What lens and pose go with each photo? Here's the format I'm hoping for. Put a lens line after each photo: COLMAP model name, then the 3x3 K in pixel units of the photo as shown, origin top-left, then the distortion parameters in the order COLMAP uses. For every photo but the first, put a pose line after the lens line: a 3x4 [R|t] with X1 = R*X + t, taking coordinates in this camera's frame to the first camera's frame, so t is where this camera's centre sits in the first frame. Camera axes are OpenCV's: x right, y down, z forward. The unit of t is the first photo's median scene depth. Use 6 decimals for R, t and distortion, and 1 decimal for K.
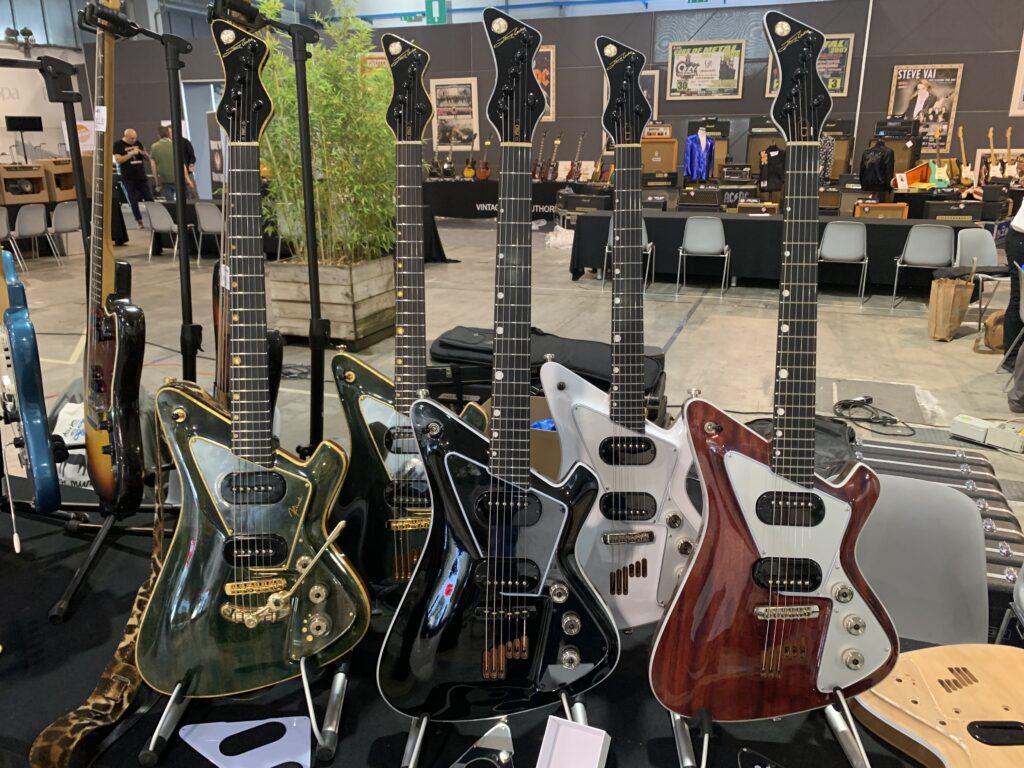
lens RADIAL K [[795.1, 0, 508.6], [0, 795.1, 382.5], [0, 0, 1]] dist [-0.002460, 0.001097]
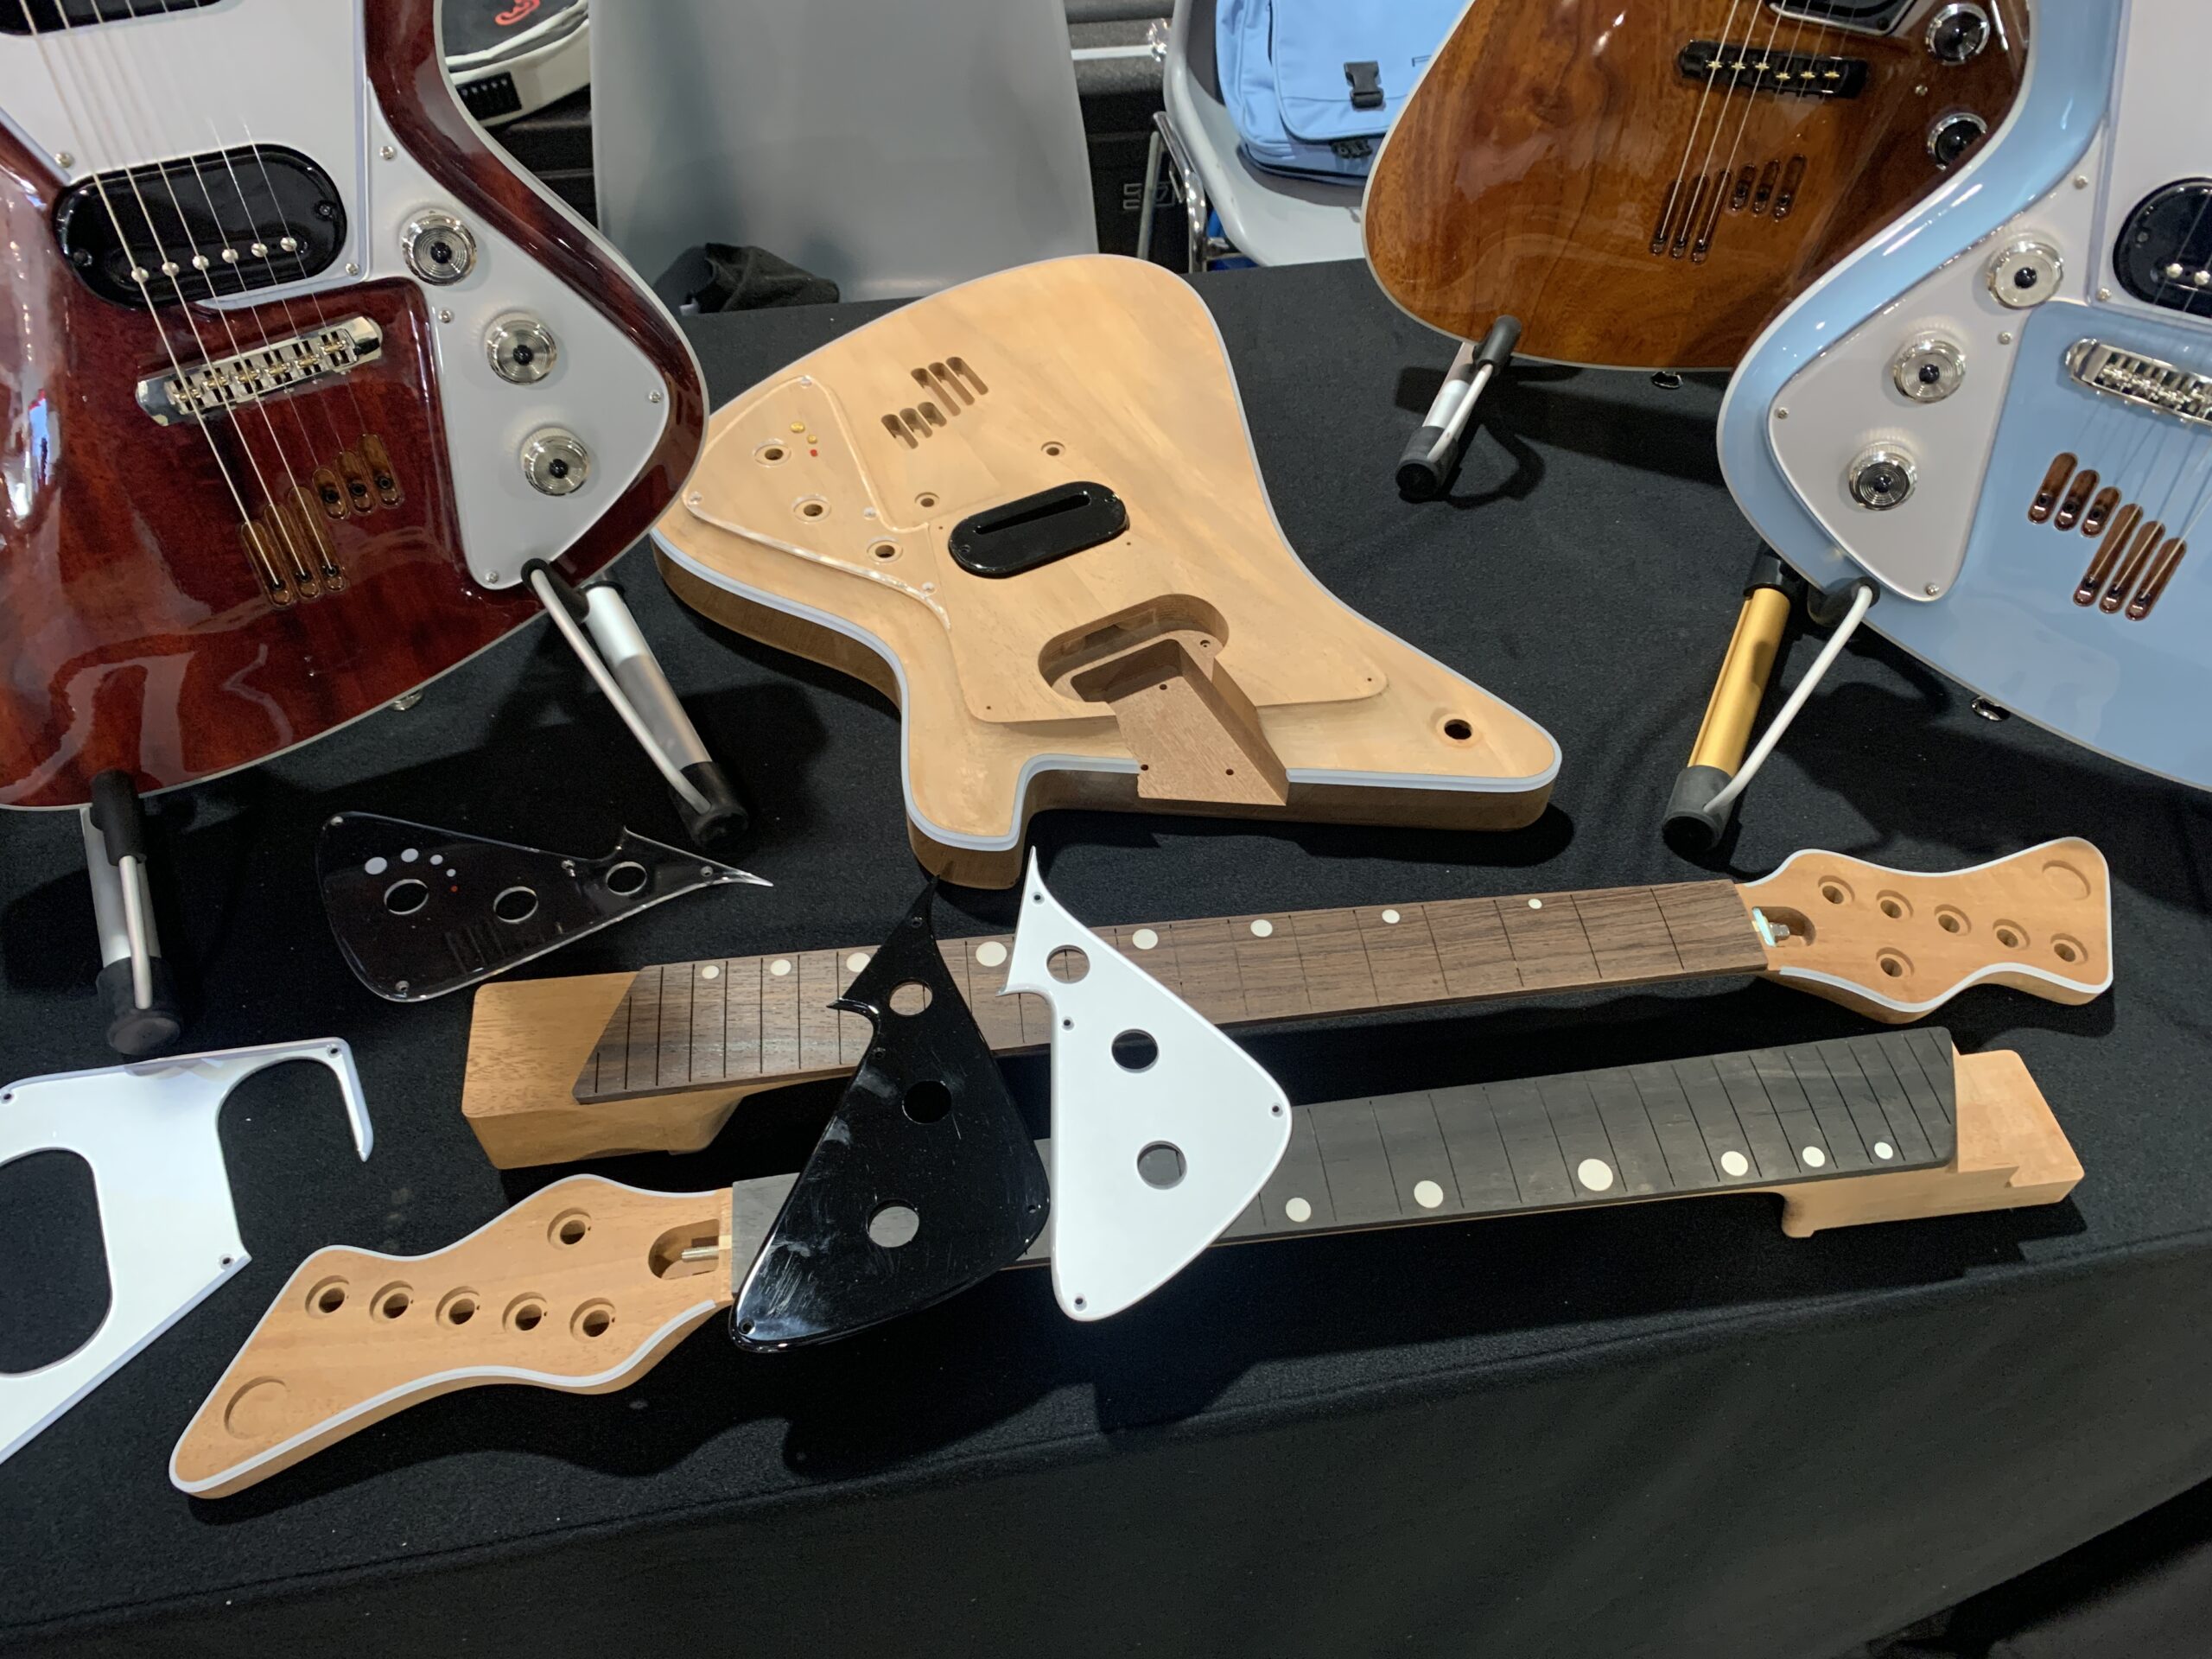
lens RADIAL K [[1717.5, 0, 1113.3], [0, 1717.5, 832.8], [0, 0, 1]] dist [-0.002460, 0.001097]
pose [[0.867596, -0.369648, 0.332624, 0.348042], [0.119766, 0.804538, 0.581700, 0.111706], [-0.482632, -0.464843, 0.742285, 0.357479]]
